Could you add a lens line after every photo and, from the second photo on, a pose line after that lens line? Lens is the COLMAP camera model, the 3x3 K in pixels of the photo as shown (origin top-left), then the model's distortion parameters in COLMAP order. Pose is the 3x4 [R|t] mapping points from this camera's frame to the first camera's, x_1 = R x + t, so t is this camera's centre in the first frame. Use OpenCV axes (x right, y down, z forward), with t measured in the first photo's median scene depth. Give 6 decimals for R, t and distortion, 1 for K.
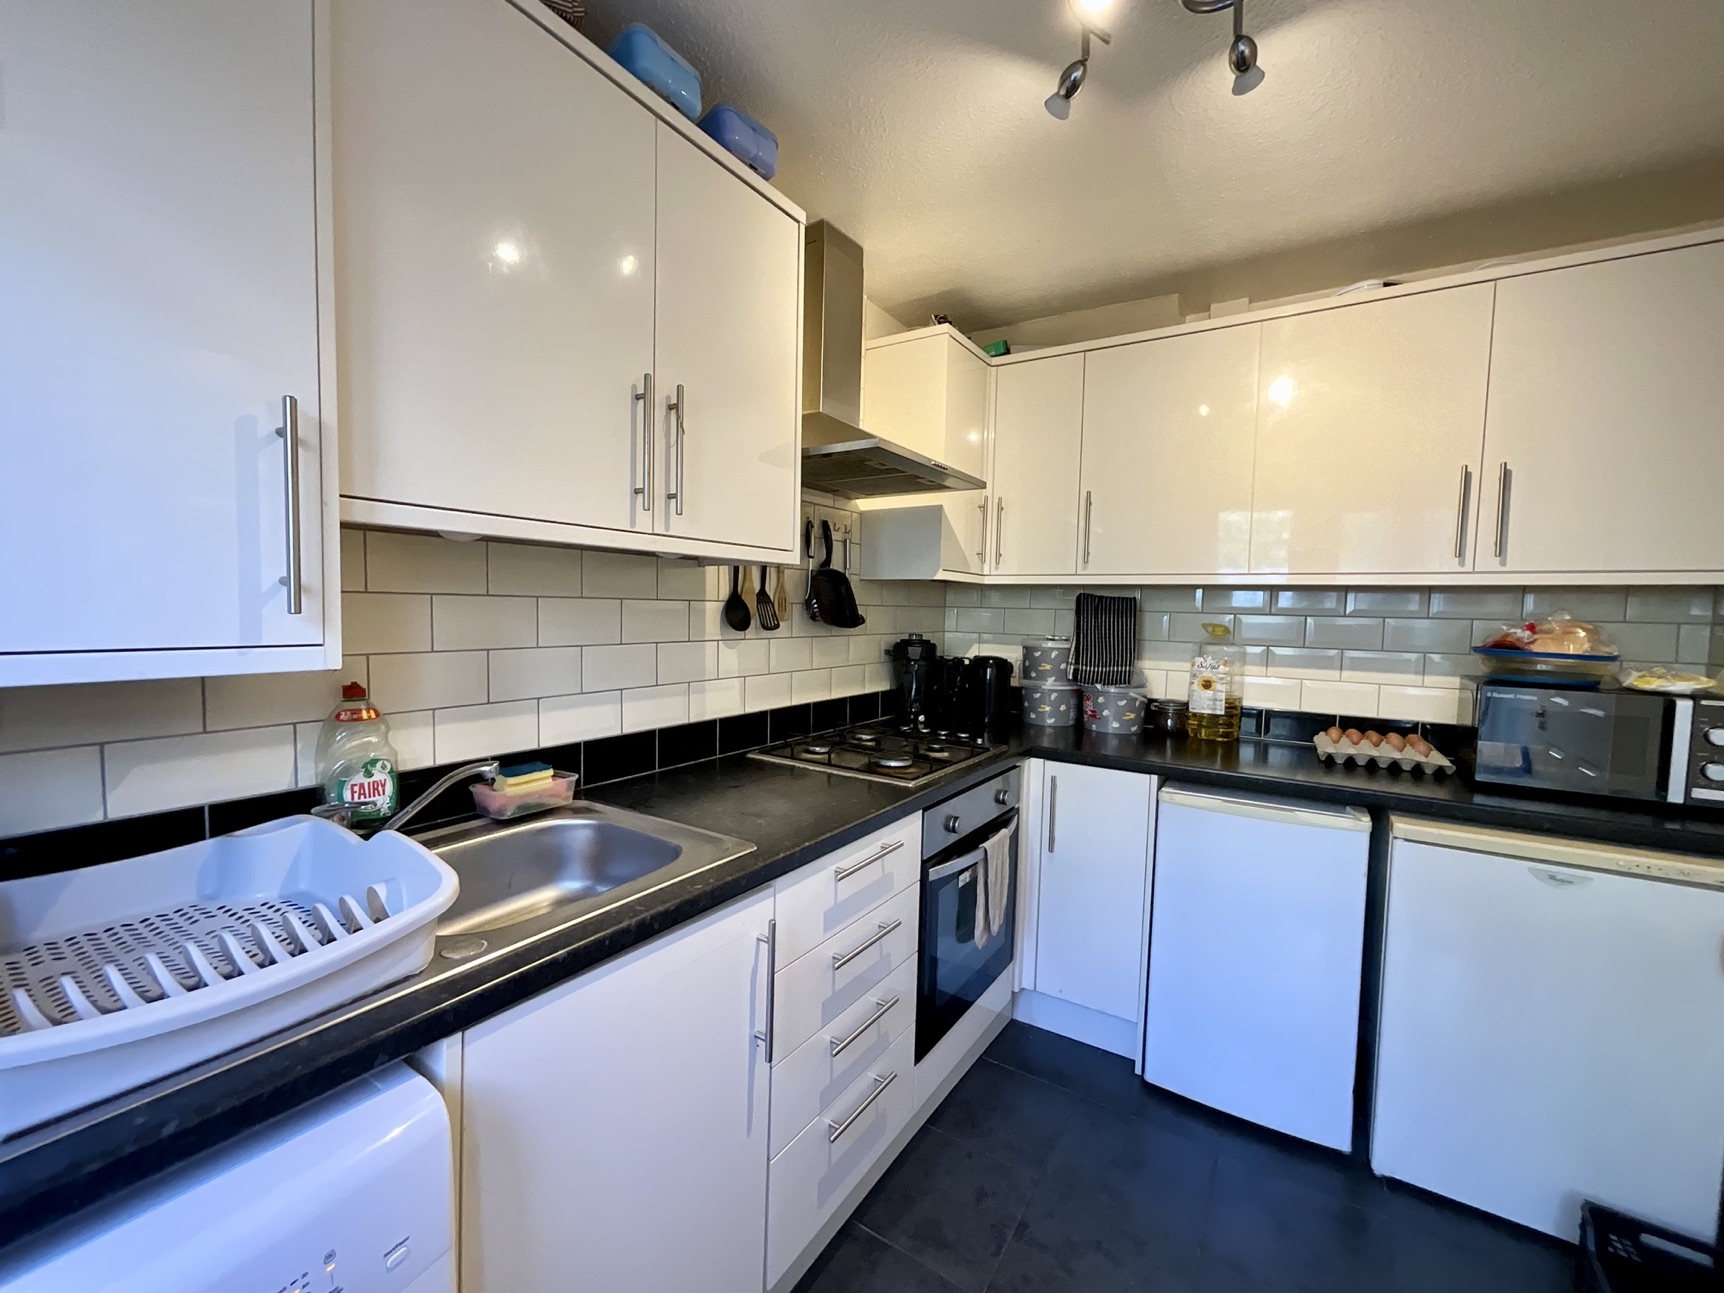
lens RADIAL K [[694.5, 0, 859.2], [0, 694.5, 649.0], [0, 0, 1]] dist [-0.013122, -0.000057]
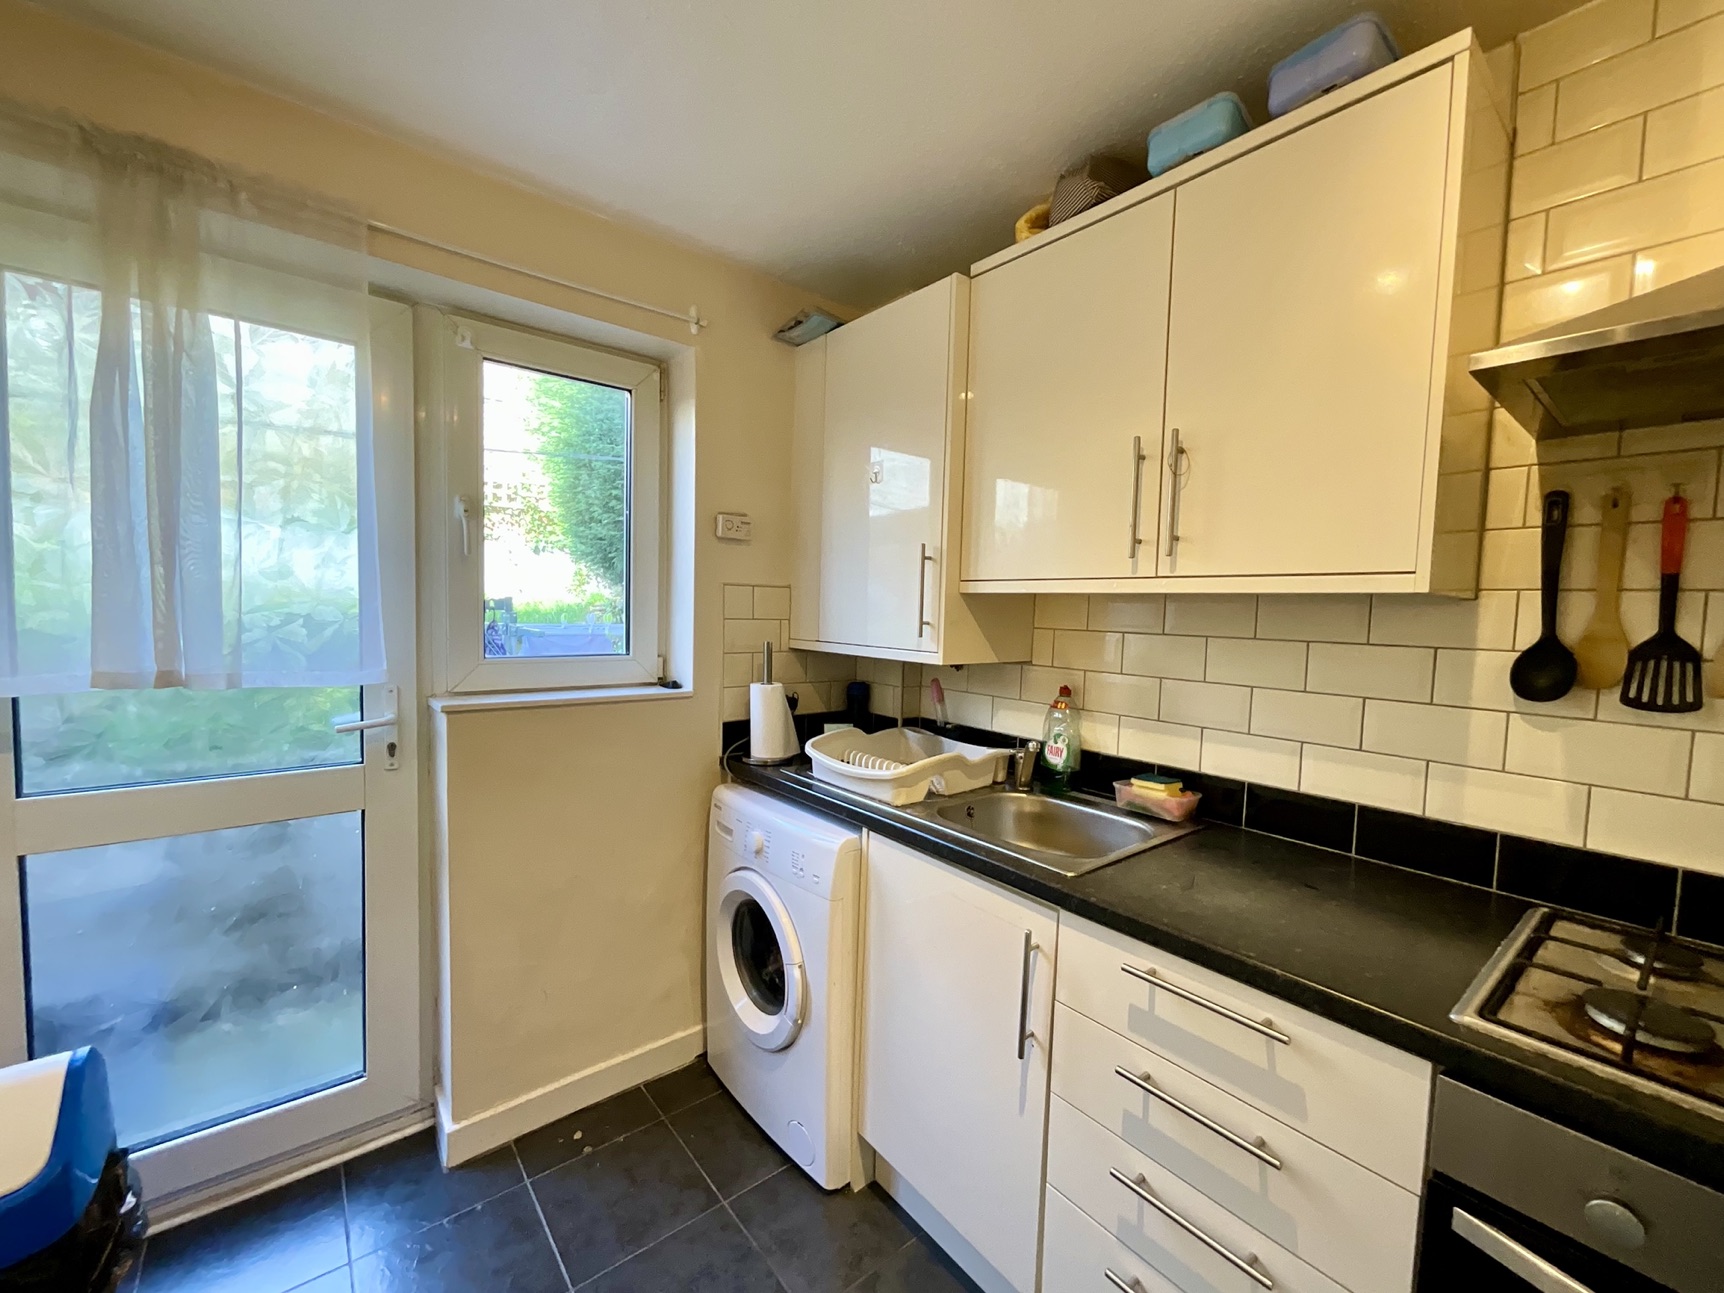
lens RADIAL K [[694.5, 0, 859.2], [0, 694.5, 649.0], [0, 0, 1]] dist [-0.013122, -0.000057]
pose [[-0.300620, 0.031757, -0.953215, 0.770553], [-0.086303, 0.994440, 0.060348, -0.074722], [0.949831, 0.100407, -0.296208, 0.798015]]
